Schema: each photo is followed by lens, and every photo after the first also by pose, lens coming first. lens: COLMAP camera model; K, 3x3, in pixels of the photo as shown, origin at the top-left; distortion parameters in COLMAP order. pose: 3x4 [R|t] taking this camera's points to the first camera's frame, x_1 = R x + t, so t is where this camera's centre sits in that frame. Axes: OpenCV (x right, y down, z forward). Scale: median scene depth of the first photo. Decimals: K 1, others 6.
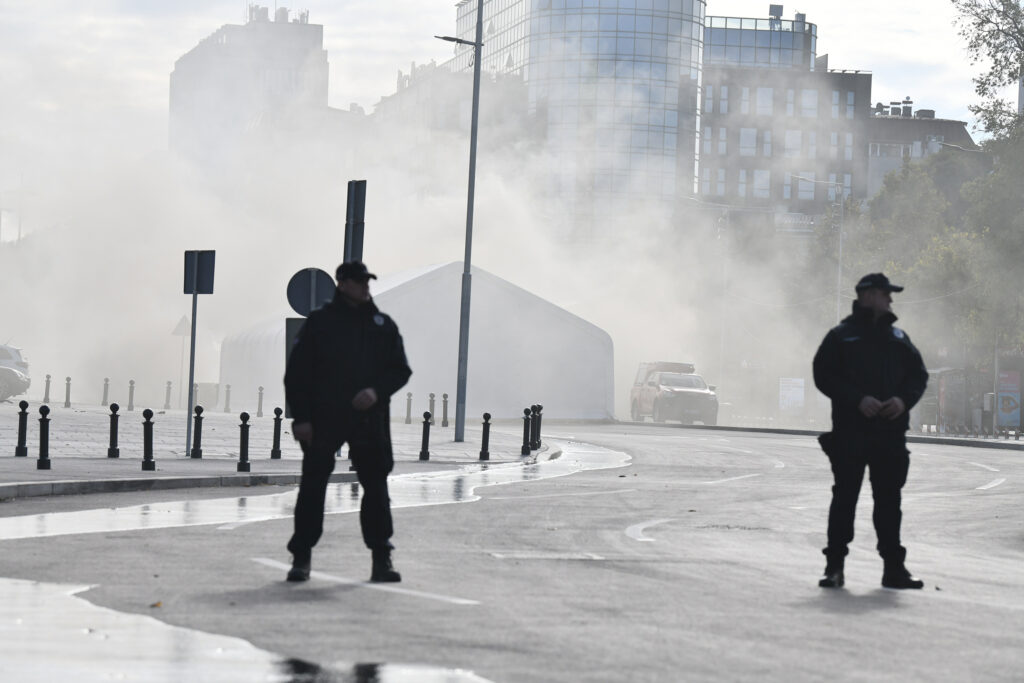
lens RADIAL K [[3834.7, 0, 513.9], [0, 3834.7, 342.3], [0, 0, 1]] dist [1.264948, 0.000000]
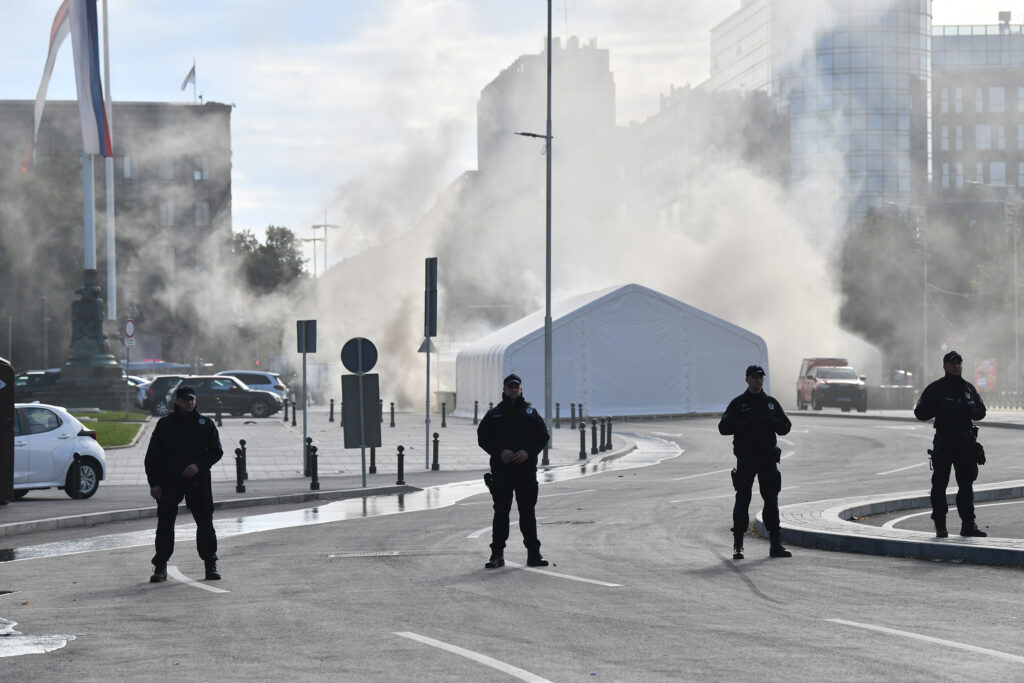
lens RADIAL K [[3511.6, 0, 510.2], [0, 3511.6, 338.8], [0, 0, 1]] dist [0.794800, 0.000000]
pose [[0.995161, -0.050526, -0.084277, 0.090296], [0.050703, 0.998714, -0.000045, -0.013725], [0.084170, -0.004228, 0.996442, -0.200128]]
